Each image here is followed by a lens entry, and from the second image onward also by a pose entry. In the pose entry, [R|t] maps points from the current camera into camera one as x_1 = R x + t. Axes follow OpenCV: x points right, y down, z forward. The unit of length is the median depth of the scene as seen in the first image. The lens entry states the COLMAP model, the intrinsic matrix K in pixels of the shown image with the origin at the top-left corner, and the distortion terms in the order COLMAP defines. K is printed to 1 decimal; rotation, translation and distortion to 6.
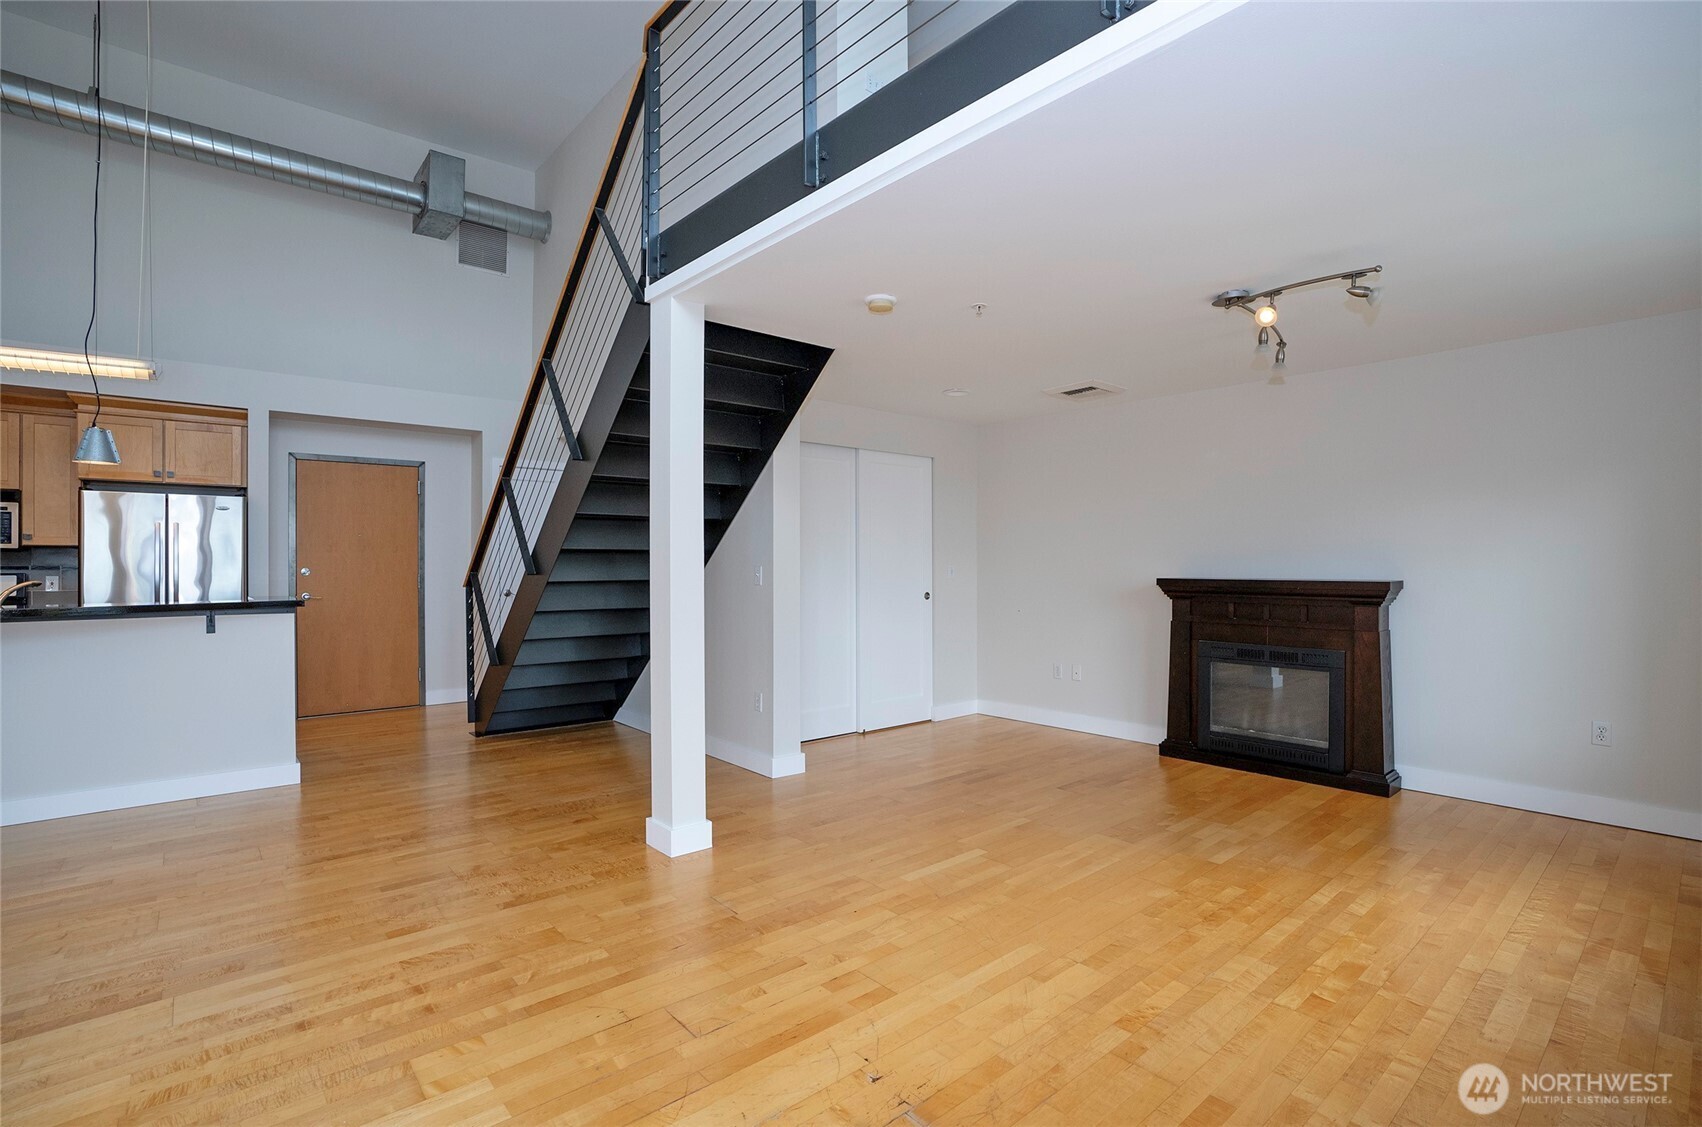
lens RADIAL K [[812.2, 0, 865.5], [0, 812.2, 575.3], [0, 0, 1]] dist [-0.056705, 0.019657]
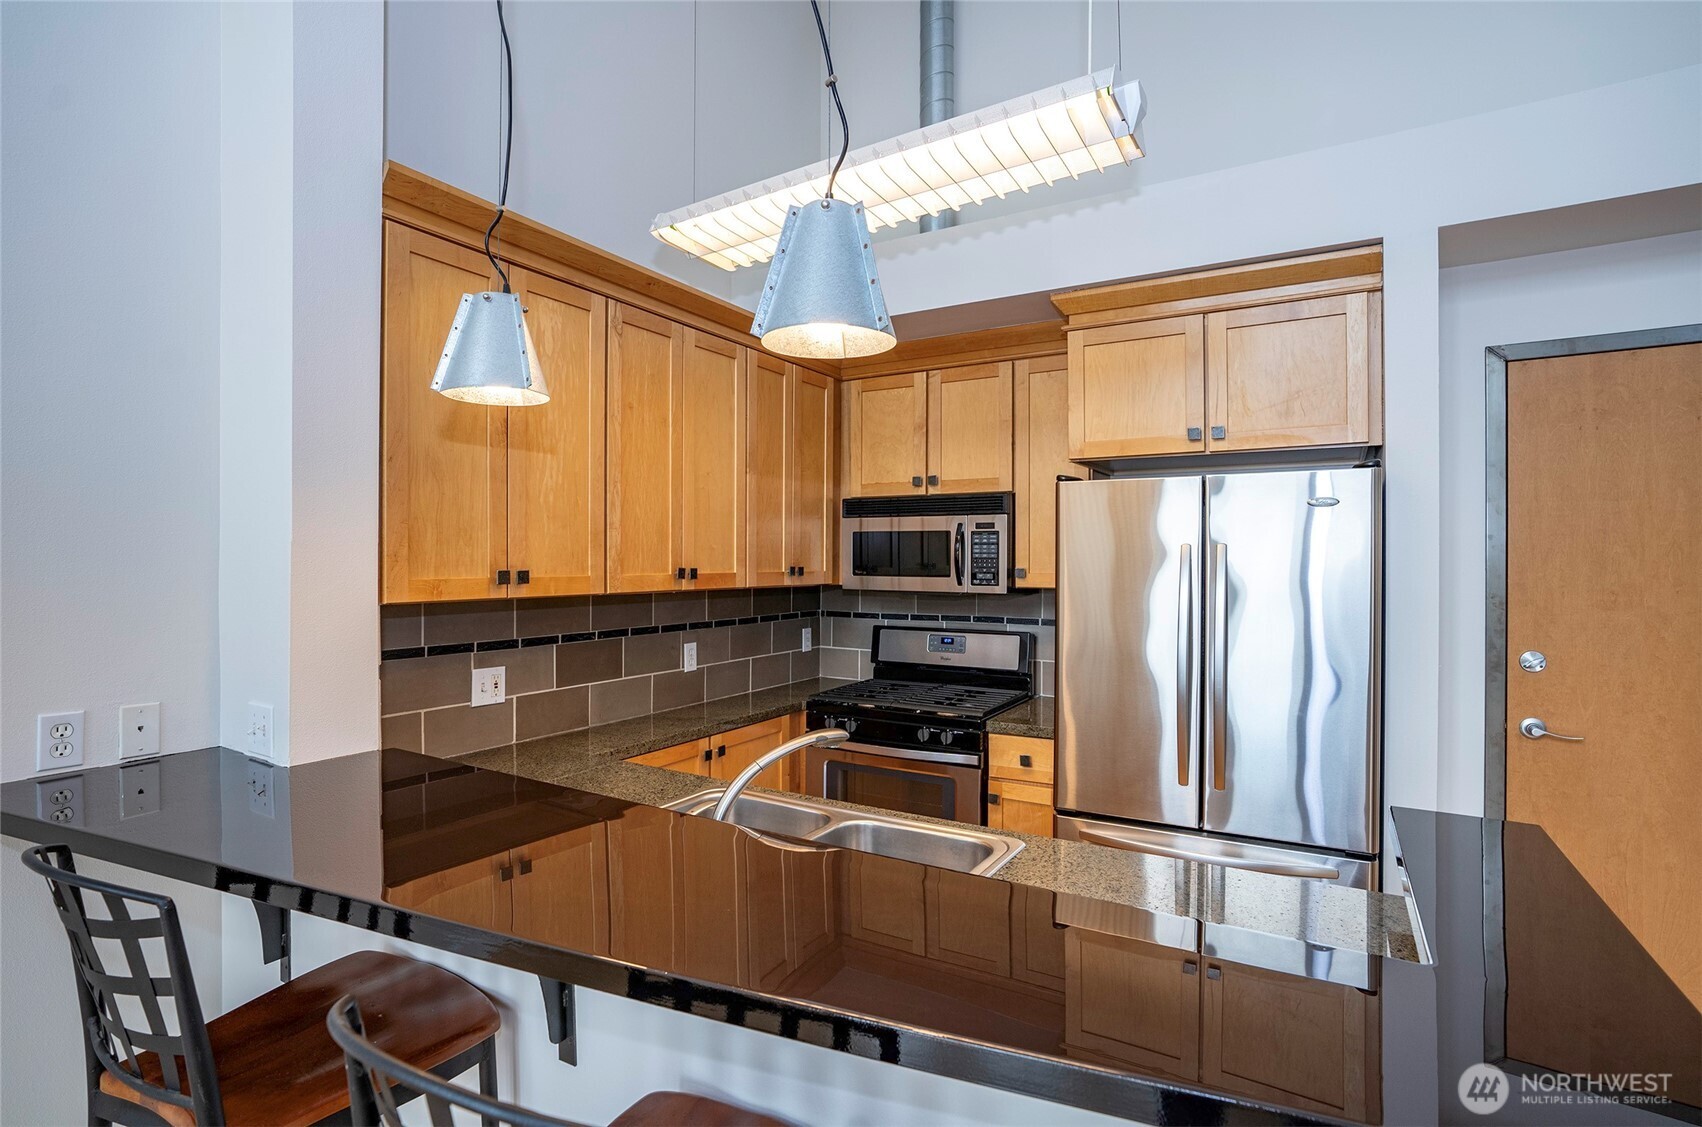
lens RADIAL K [[828.4, 0, 861.0], [0, 828.4, 564.1], [0, 0, 1]] dist [-0.016678, 0.001250]
pose [[0.311606, 0.001328, -0.950210, -0.527780], [-0.005475, 0.999985, -0.000398, -0.054789], [0.950195, 0.005326, 0.311609, 0.695588]]
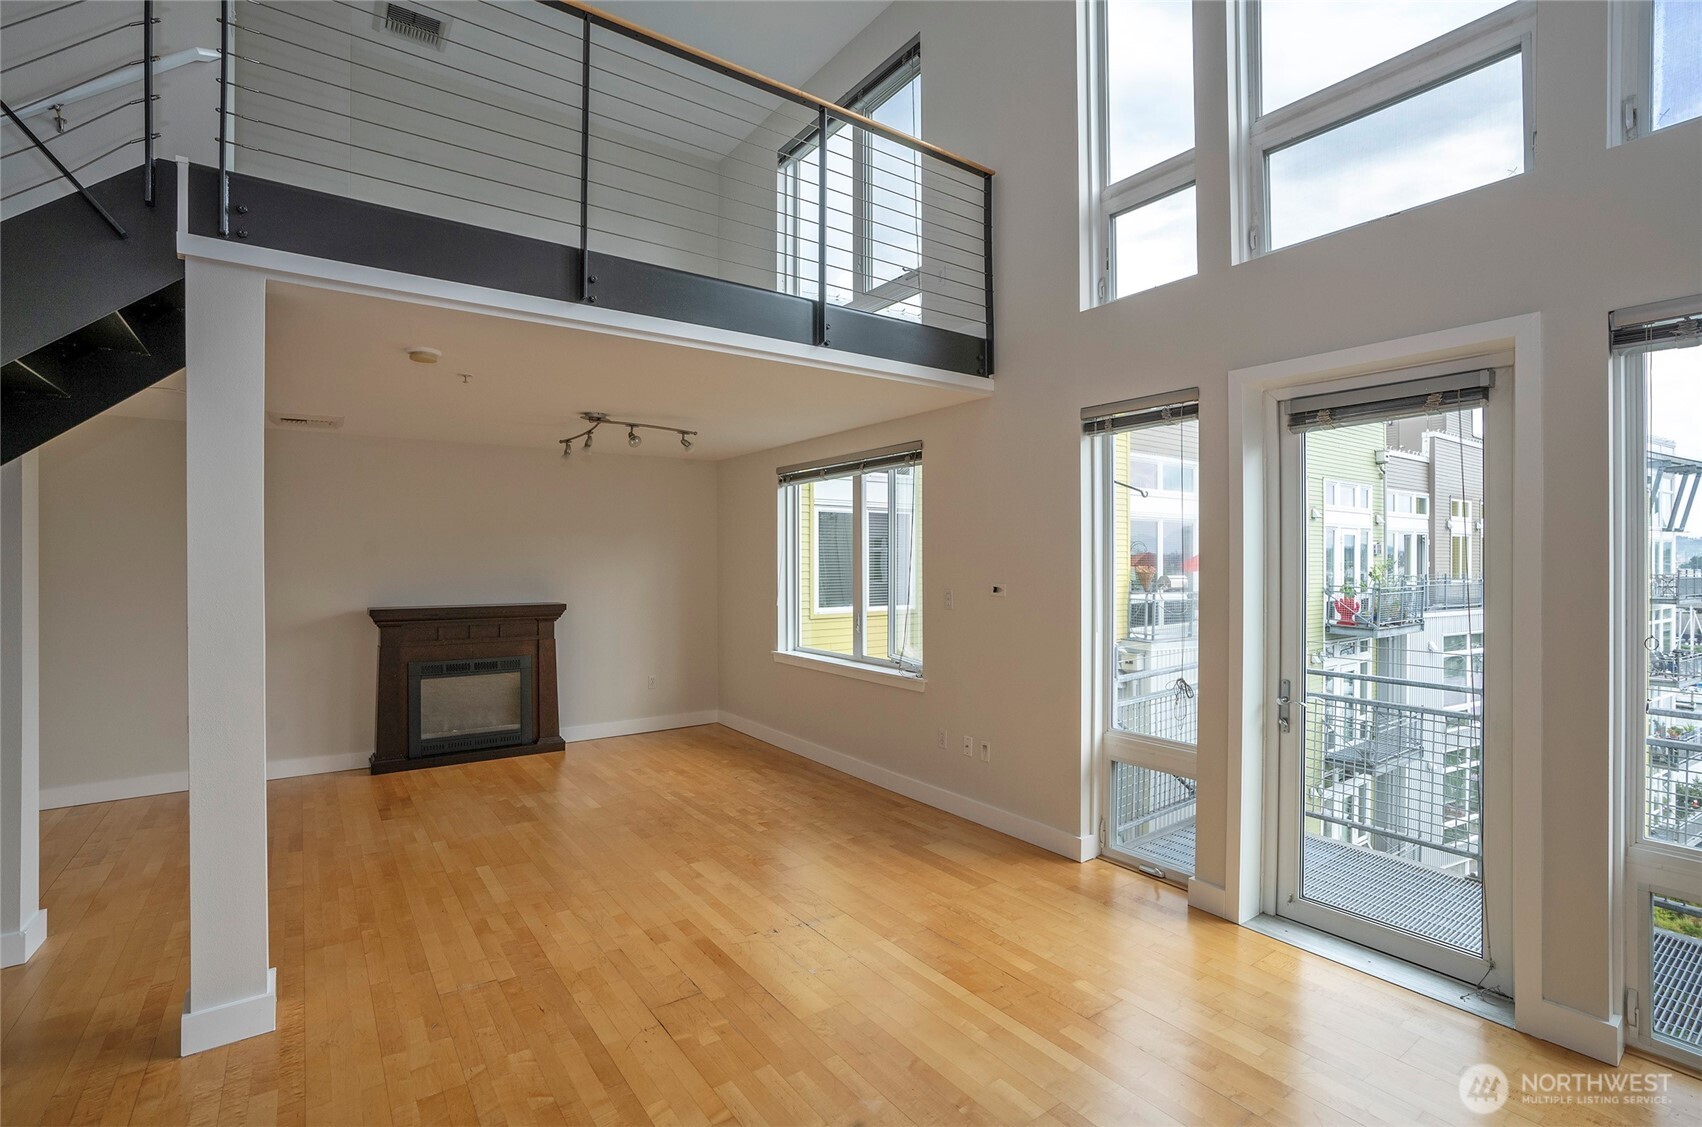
lens RADIAL K [[812.2, 0, 853.8], [0, 812.2, 574.5], [0, 0, 1]] dist [-0.056705, 0.019657]
pose [[0.072823, -0.020937, 0.997125, -0.586121], [0.007656, 0.999762, 0.020434, -0.053768], [-0.997316, 0.006146, 0.072966, 0.264019]]
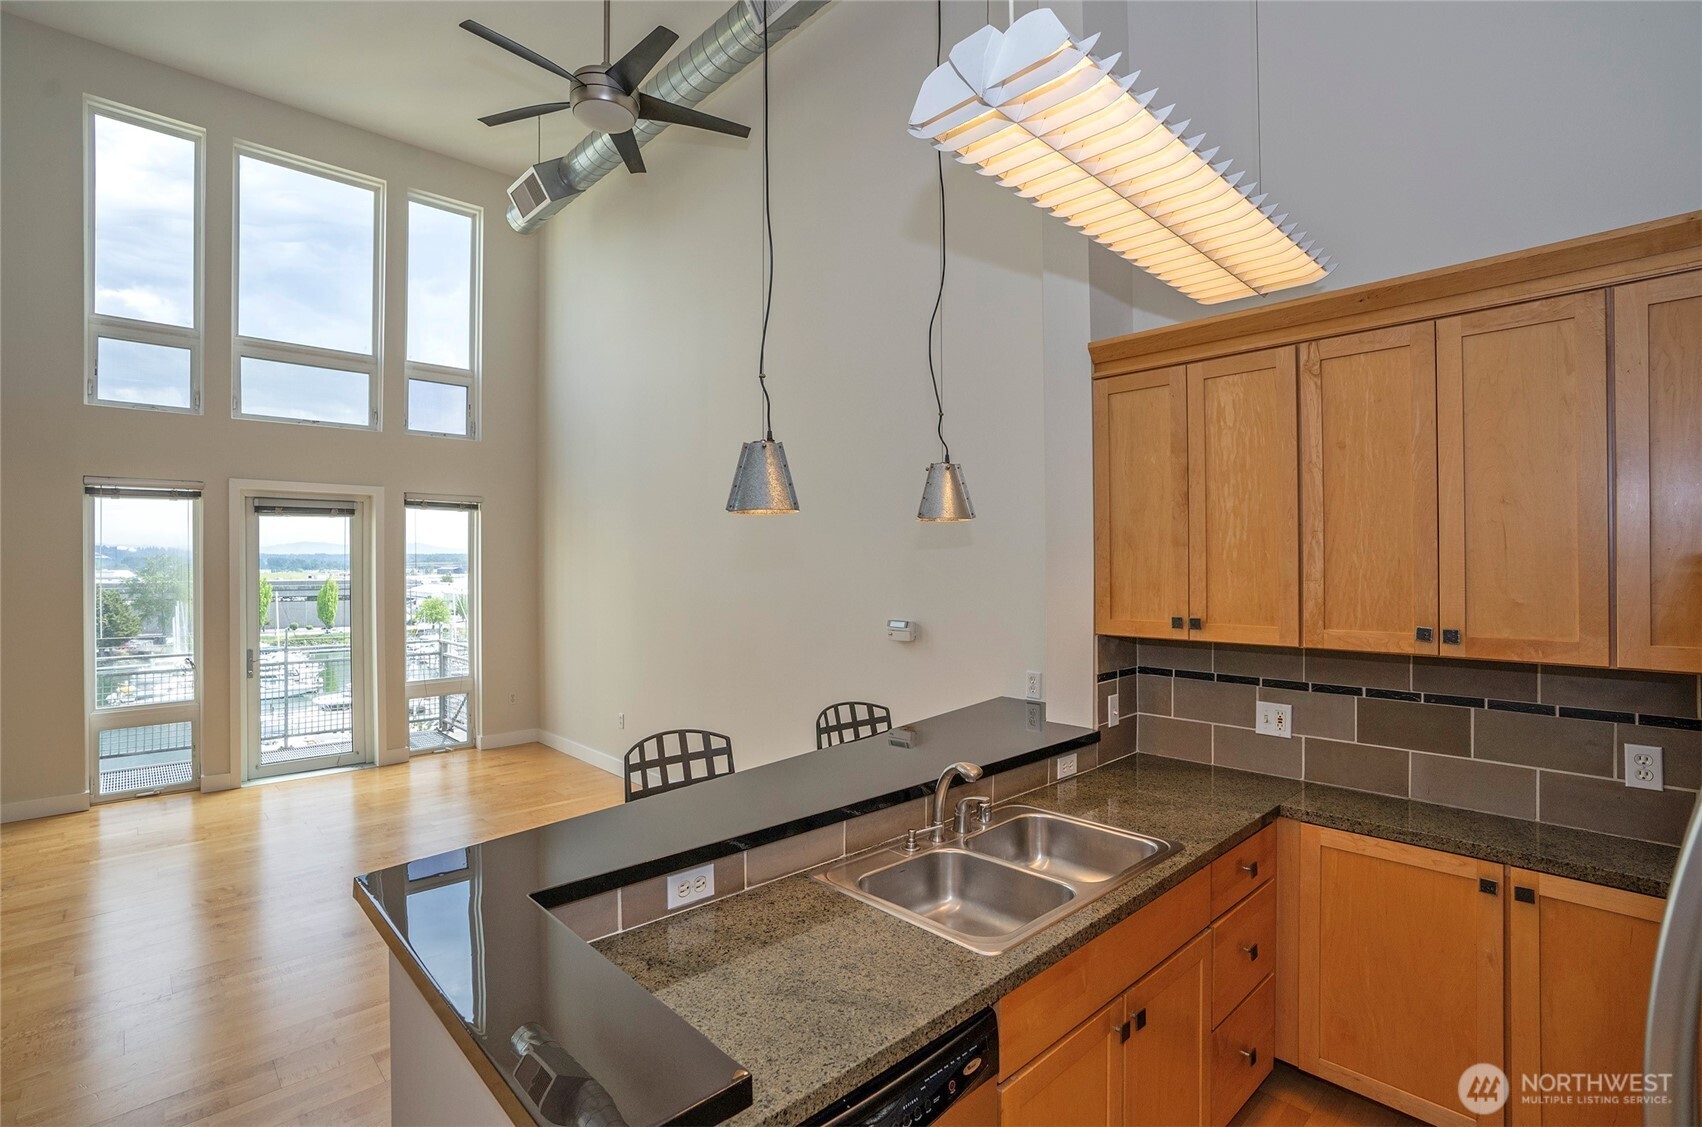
lens RADIAL K [[812.2, 0, 853.0], [0, 812.2, 557.0], [0, 0, 1]] dist [-0.056705, 0.019657]
pose [[-0.999410, 0.000491, -0.034335, -0.758286], [0.000570, 0.999997, -0.002277, -0.086705], [0.034334, -0.002295, -0.999408, 1.142692]]
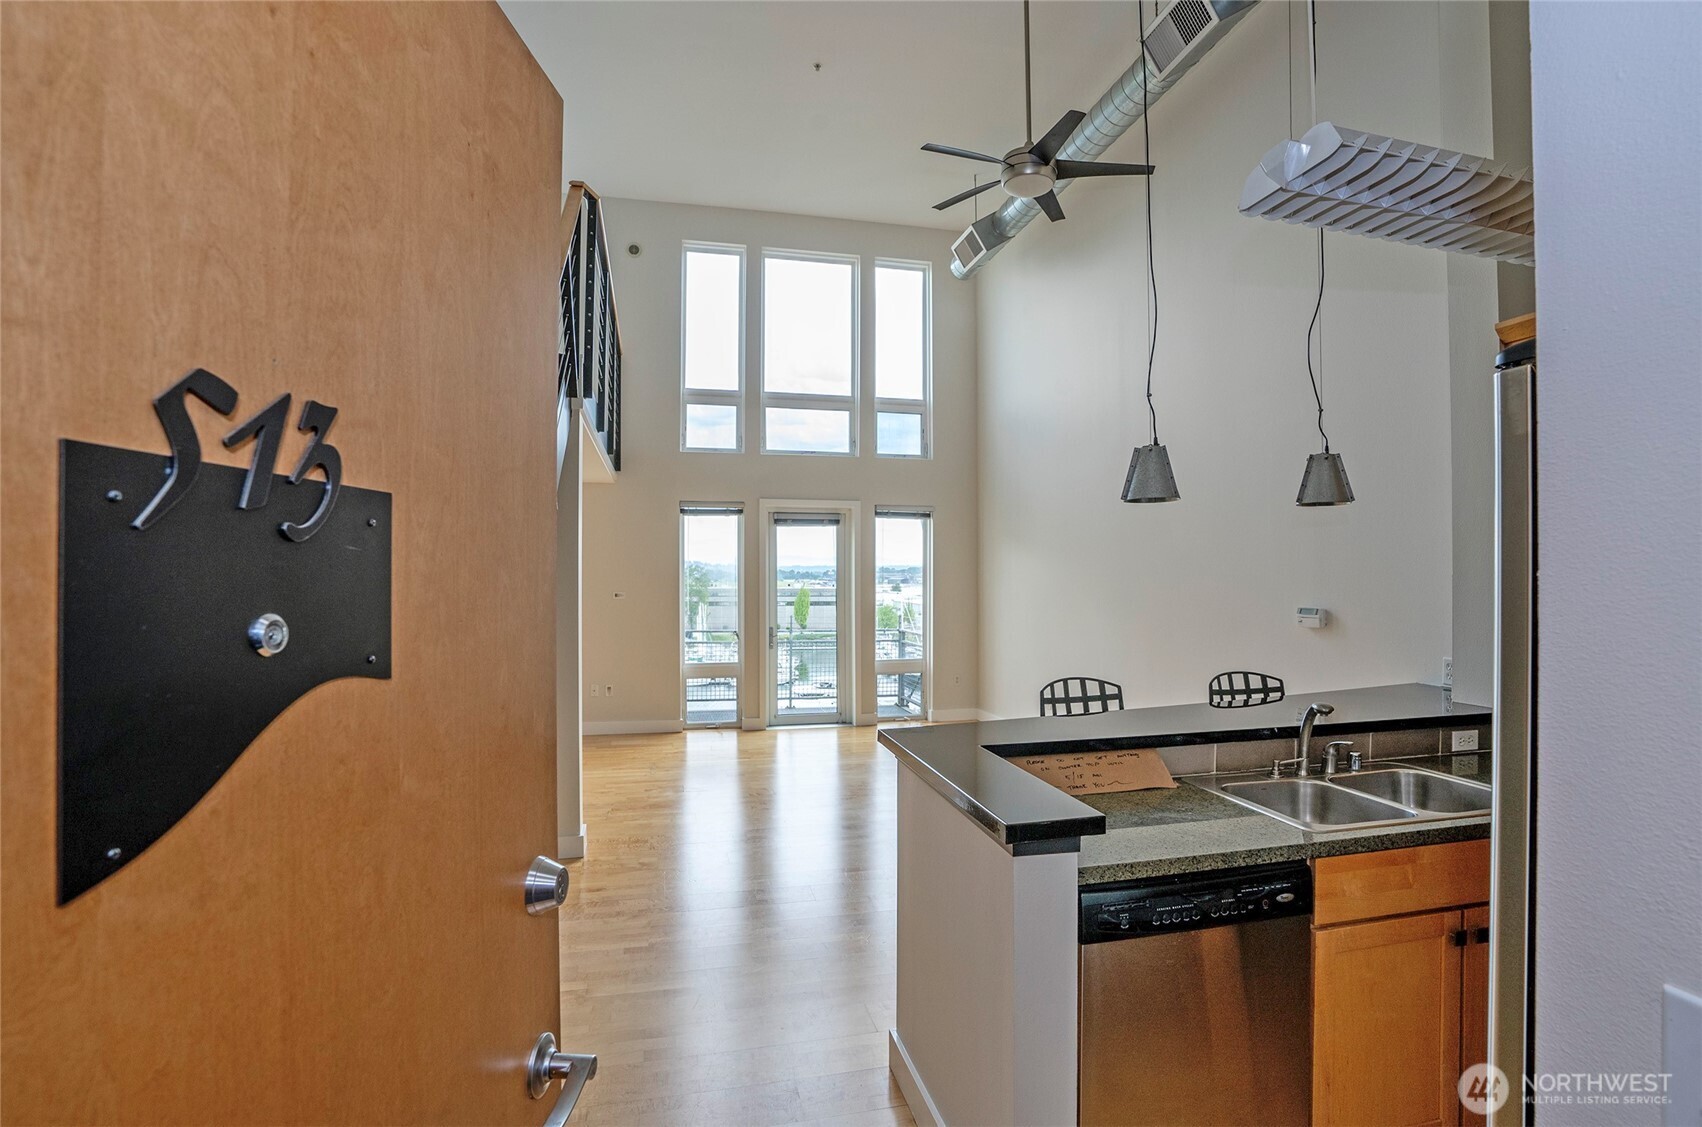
lens RADIAL K [[812.2, 0, 850.3], [0, 812.2, 575.7], [0, 0, 1]] dist [-0.056705, 0.019657]
pose [[-0.881454, -0.003772, 0.472254, -0.800498], [-0.000379, 0.999973, 0.007279, -0.066134], [-0.472269, 0.006237, -0.881432, 1.279106]]
